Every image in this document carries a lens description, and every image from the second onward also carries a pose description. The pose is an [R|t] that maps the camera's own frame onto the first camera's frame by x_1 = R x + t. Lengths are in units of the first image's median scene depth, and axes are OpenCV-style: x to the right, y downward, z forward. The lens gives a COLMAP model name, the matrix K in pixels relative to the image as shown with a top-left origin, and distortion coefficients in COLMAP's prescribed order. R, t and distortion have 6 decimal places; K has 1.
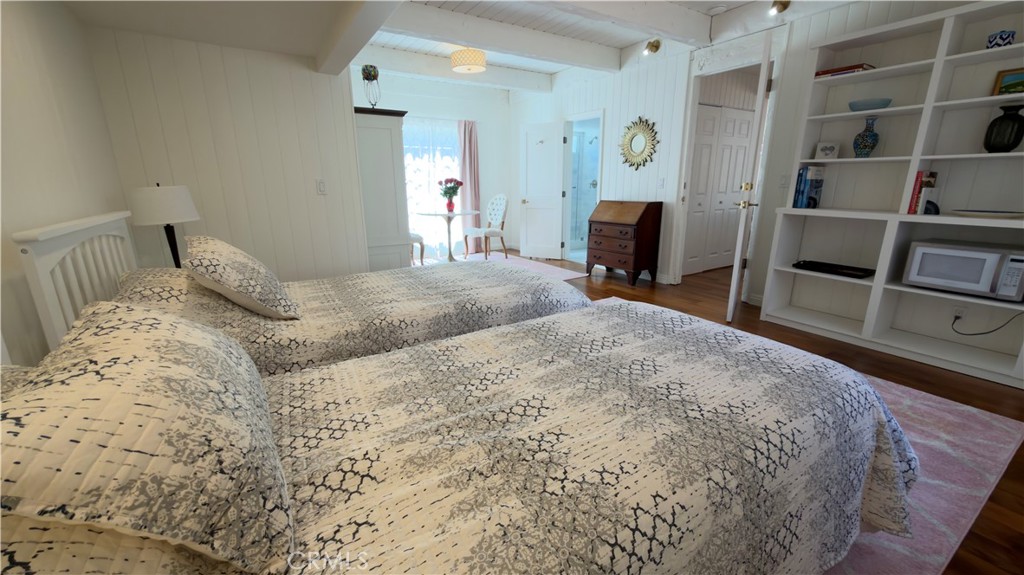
lens RADIAL K [[407.8, 0, 512.2], [0, 407.8, 286.8], [0, 0, 1]] dist [0.002728, 0.000614]
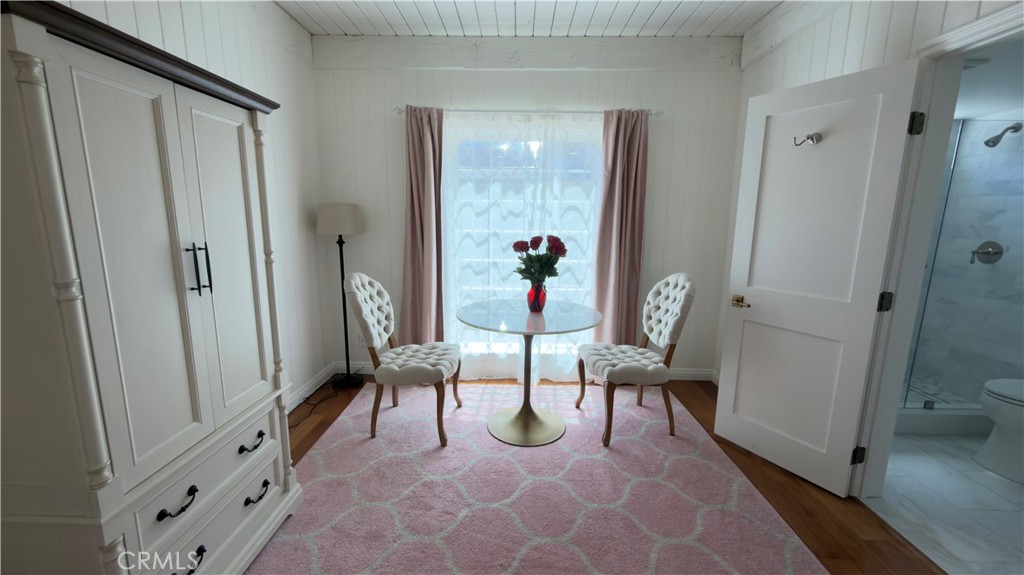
lens RADIAL K [[407.8, 0, 512.7], [0, 407.8, 285.4], [0, 0, 1]] dist [0.002728, 0.000614]
pose [[0.834903, 0.110107, -0.539271, 0.061797], [-0.153021, 0.987594, -0.035263, -0.199381], [0.528698, 0.111961, 0.841394, 0.640740]]
